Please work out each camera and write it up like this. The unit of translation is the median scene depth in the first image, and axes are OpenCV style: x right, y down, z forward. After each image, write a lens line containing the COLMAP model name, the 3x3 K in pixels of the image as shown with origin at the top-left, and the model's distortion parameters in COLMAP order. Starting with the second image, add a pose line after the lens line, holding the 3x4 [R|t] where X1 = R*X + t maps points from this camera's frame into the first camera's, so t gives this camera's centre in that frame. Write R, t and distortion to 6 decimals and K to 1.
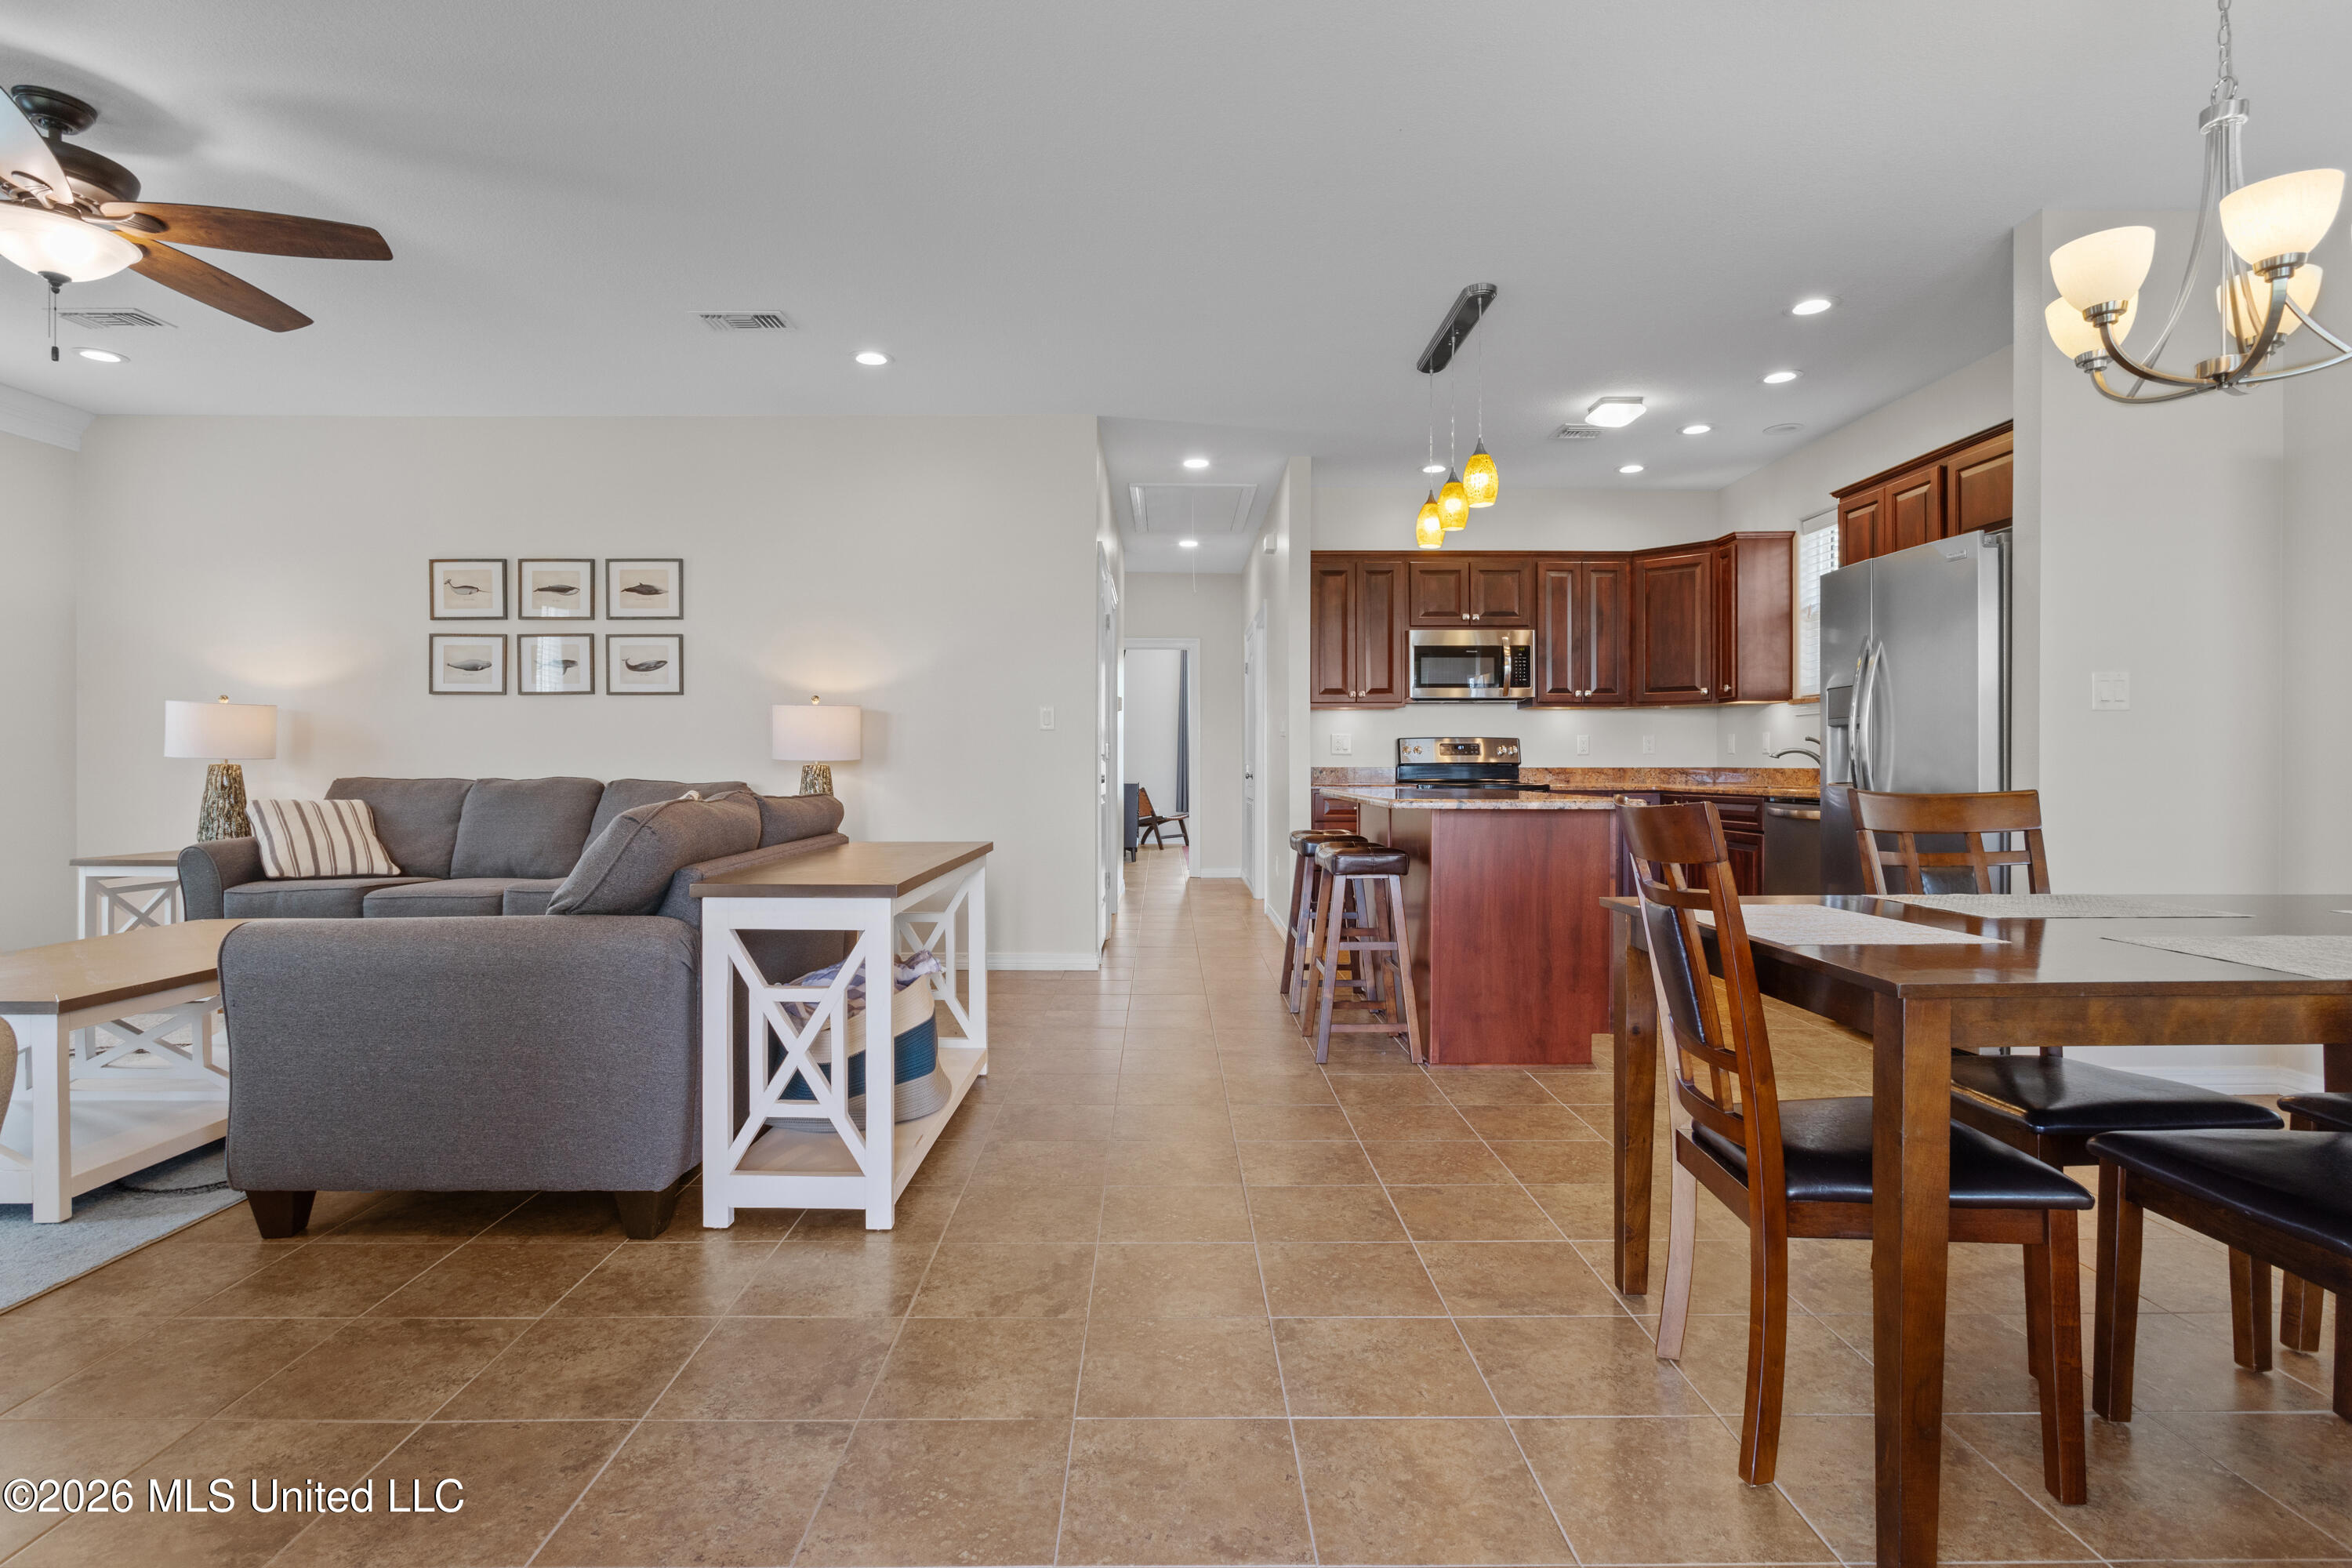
lens RADIAL K [[1178.3, 0, 1181.2], [0, 1178.3, 769.5], [0, 0, 1]] dist [-0.007202, 0.000828]
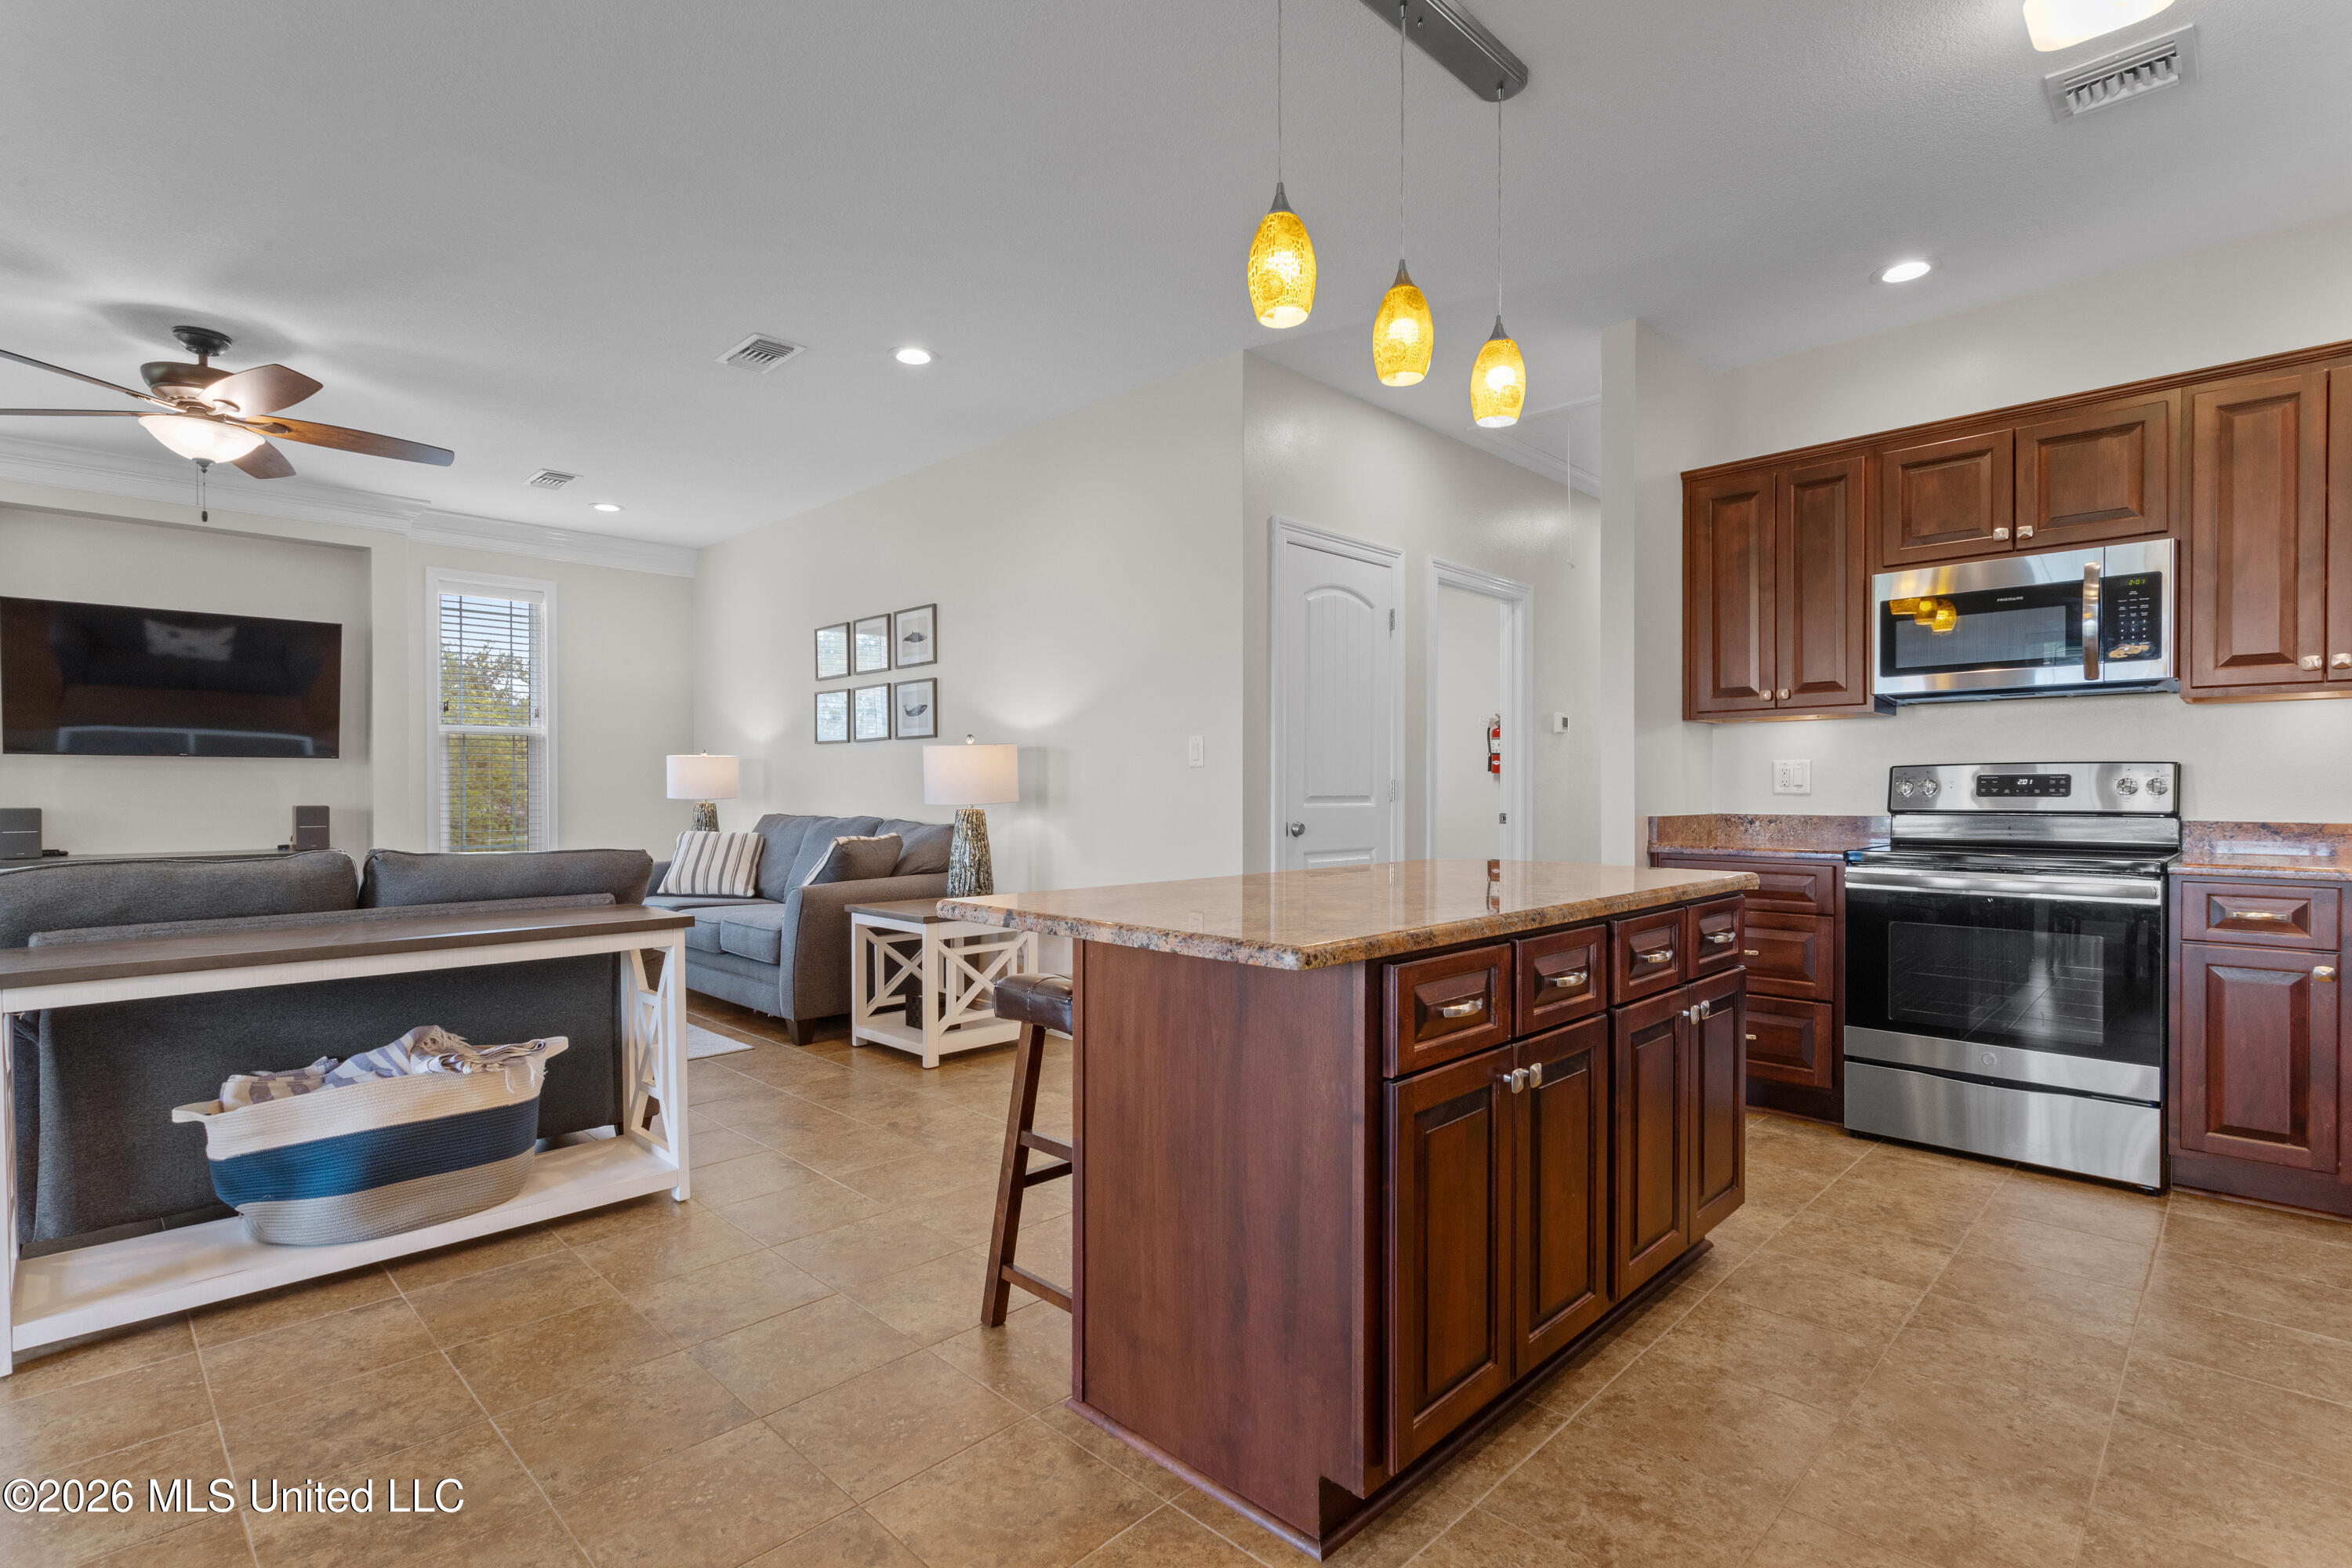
lens RADIAL K [[1118.2, 0, 1164.1], [0, 1118.2, 796.3], [0, 0, 1]] dist [0.001658, 0.000749]
pose [[0.698333, 0.004658, -0.715758, 0.342779], [-0.002489, 0.999989, 0.004080, -0.013726], [0.715769, -0.001068, 0.698337, 0.386310]]
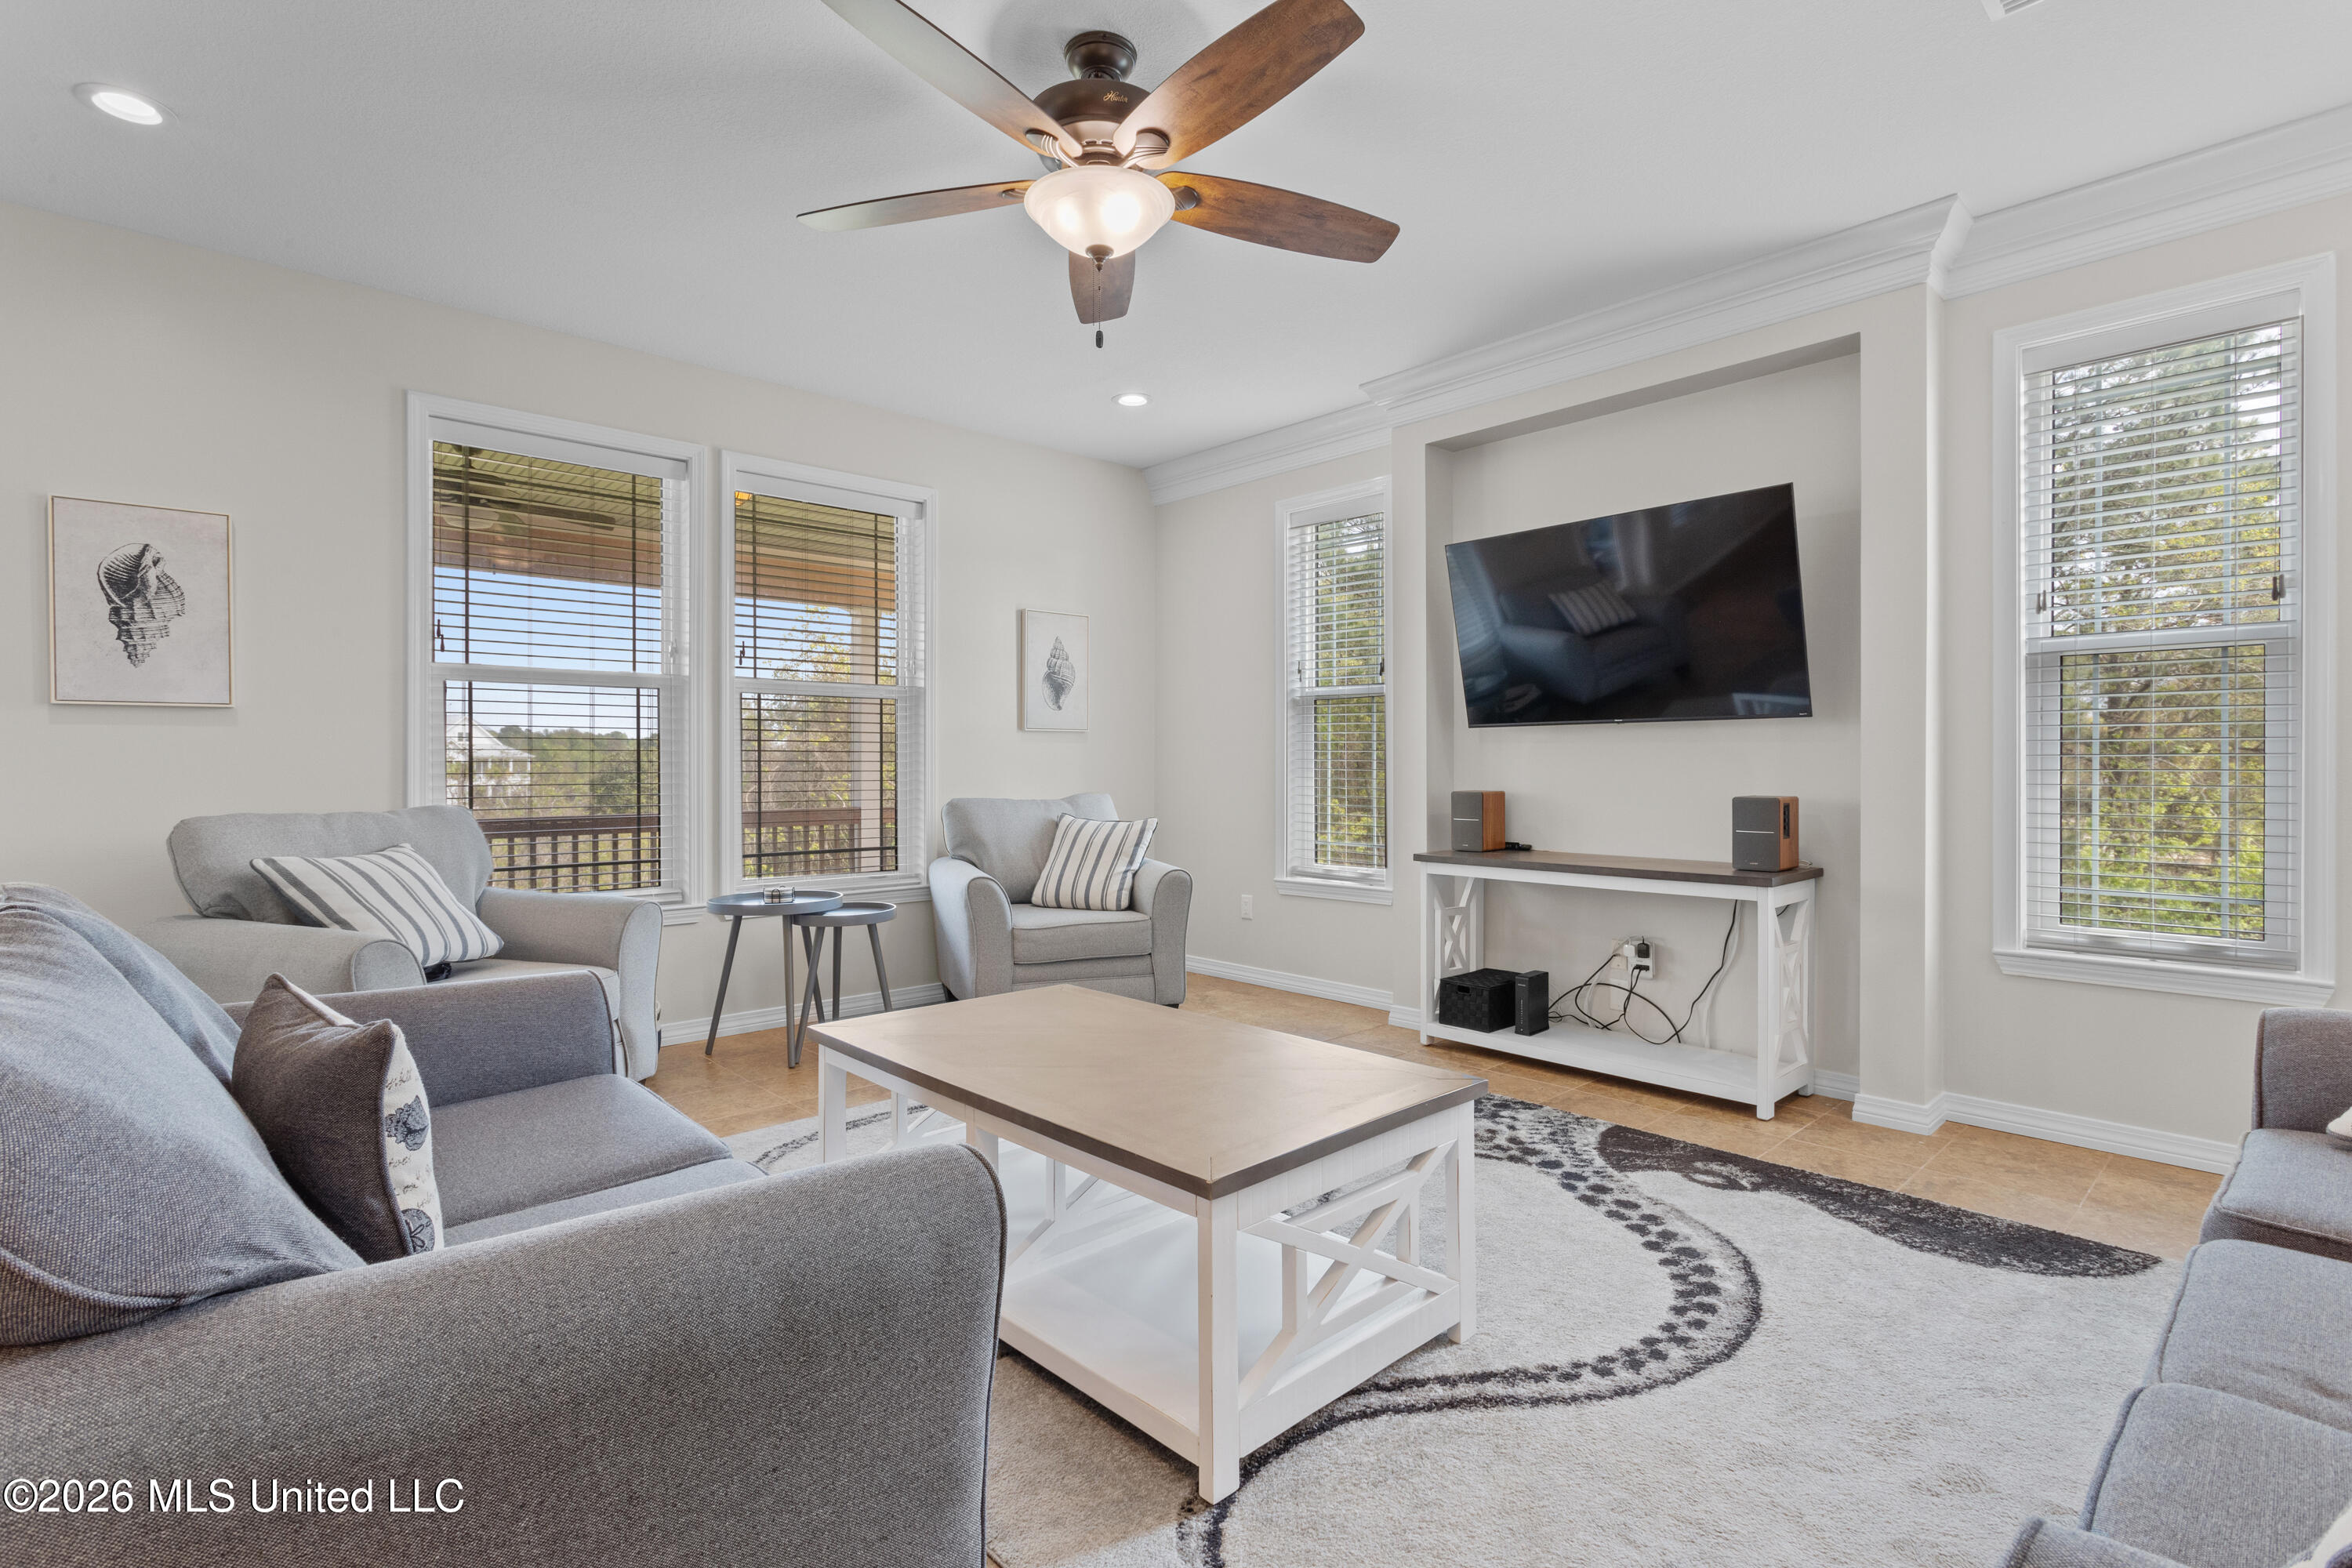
lens RADIAL K [[1107.8, 0, 1165.8], [0, 1107.8, 767.7], [0, 0, 1]] dist [-0.000268, 0.001403]
pose [[-0.743309, -0.000116, -0.668949, -0.192732], [-0.002676, 0.999993, 0.002800, -0.015285], [0.668943, 0.003871, -0.743303, 0.722293]]
